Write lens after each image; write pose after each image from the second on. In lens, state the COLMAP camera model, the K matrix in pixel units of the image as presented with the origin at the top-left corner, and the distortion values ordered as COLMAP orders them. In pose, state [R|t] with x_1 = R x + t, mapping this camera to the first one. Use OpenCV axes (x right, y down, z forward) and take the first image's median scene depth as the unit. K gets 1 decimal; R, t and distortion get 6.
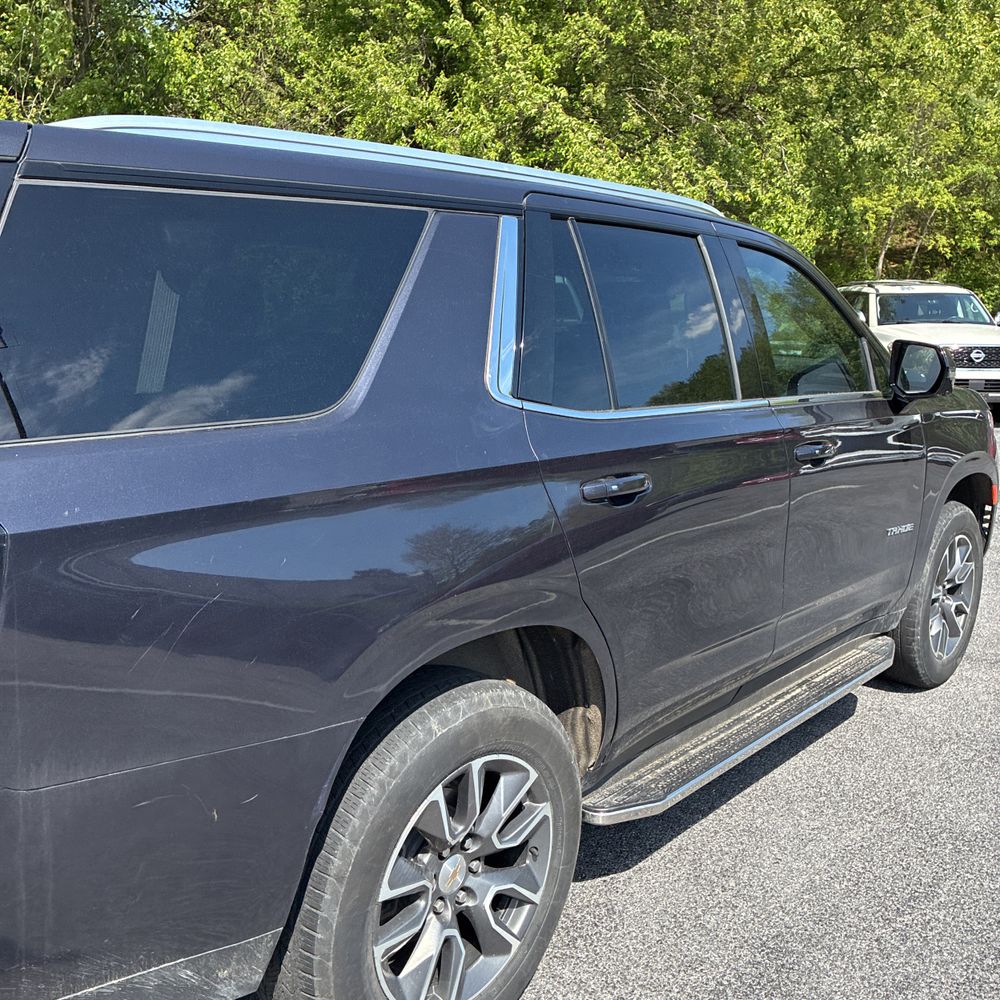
lens RADIAL K [[1011.5, 0, 503.0], [0, 1011.5, 499.2], [0, 0, 1]] dist [0.022712, 0.005274]
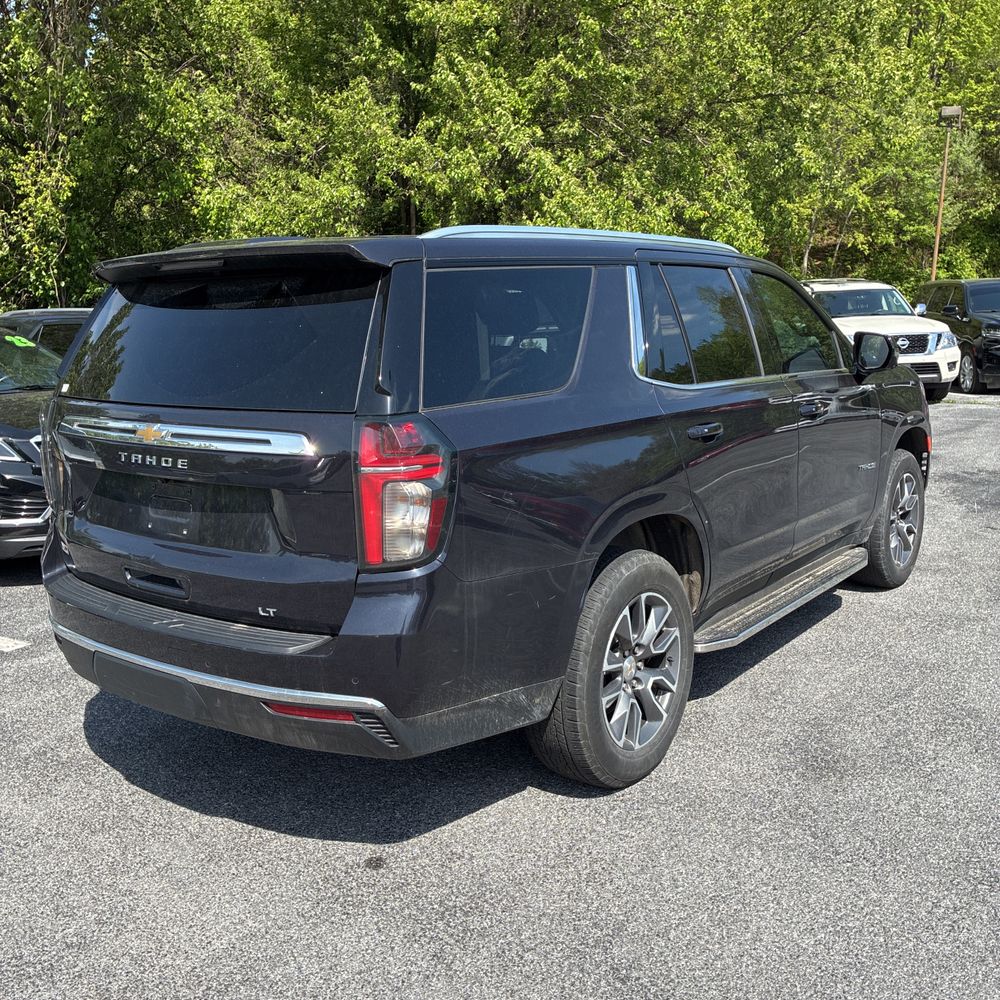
lens RADIAL K [[1046.0, 0, 514.5], [0, 1046.0, 498.4], [0, 0, 1]] dist [0.084006, -0.183119]
pose [[0.994881, -0.060118, 0.081232, -0.216989], [0.061416, 0.998020, -0.013582, 0.065126], [-0.080255, 0.018502, 0.996603, -0.415762]]
